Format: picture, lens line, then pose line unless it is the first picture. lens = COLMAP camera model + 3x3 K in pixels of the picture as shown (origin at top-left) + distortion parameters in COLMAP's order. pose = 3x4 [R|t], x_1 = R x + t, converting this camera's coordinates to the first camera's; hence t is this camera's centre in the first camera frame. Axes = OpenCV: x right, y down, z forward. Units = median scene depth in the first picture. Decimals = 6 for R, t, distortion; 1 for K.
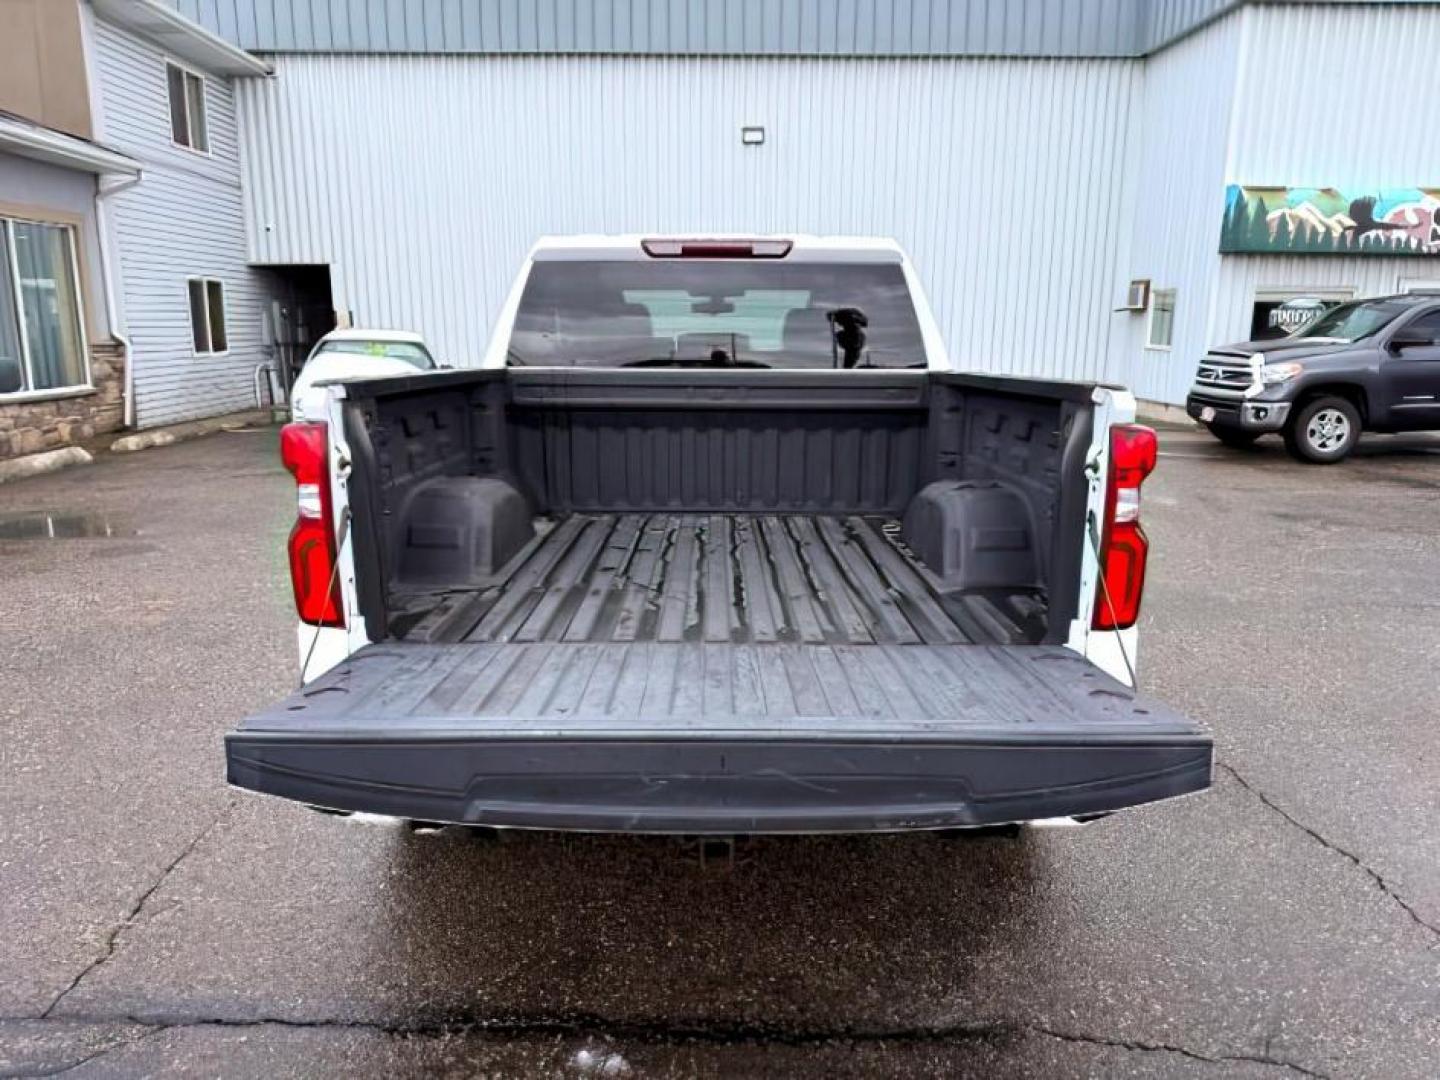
lens RADIAL K [[1030.1, 0, 714.5], [0, 1030.1, 531.3], [0, 0, 1]] dist [0.027935, -0.037306]
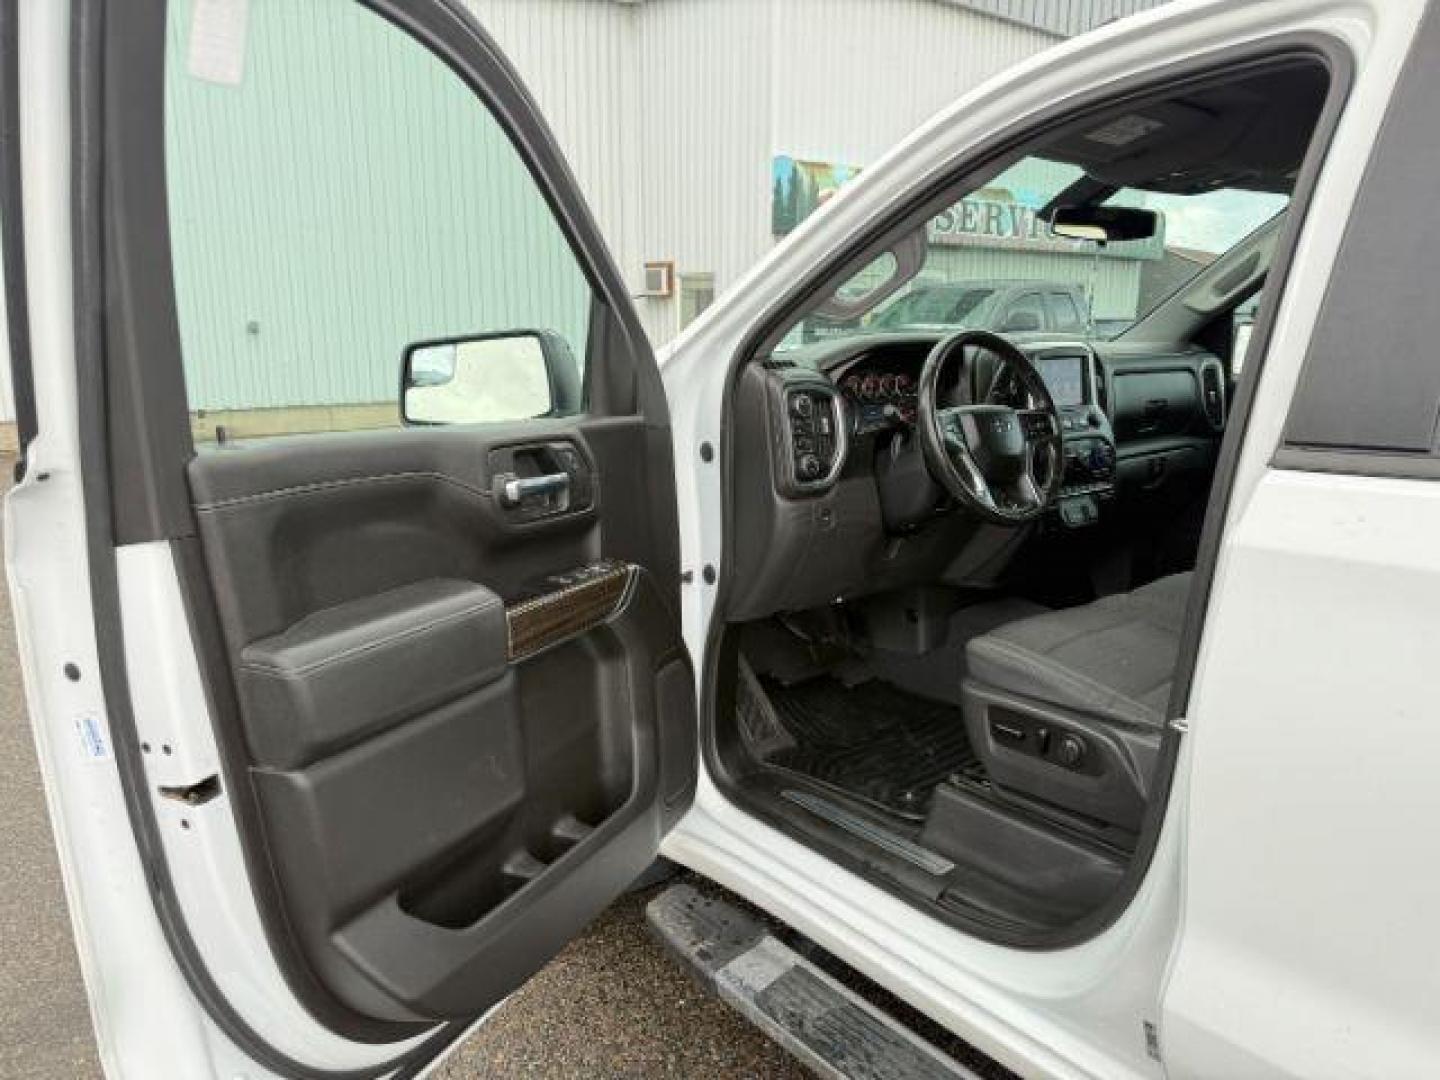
lens RADIAL K [[1030.1, 0, 703.4], [0, 1030.1, 560.8], [0, 0, 1]] dist [0.027935, -0.037306]
pose [[0.784723, -0.139946, 0.603841, -0.289222], [0.120185, 0.990044, 0.073265, -0.111942], [-0.608083, 0.015080, 0.793730, 0.628297]]
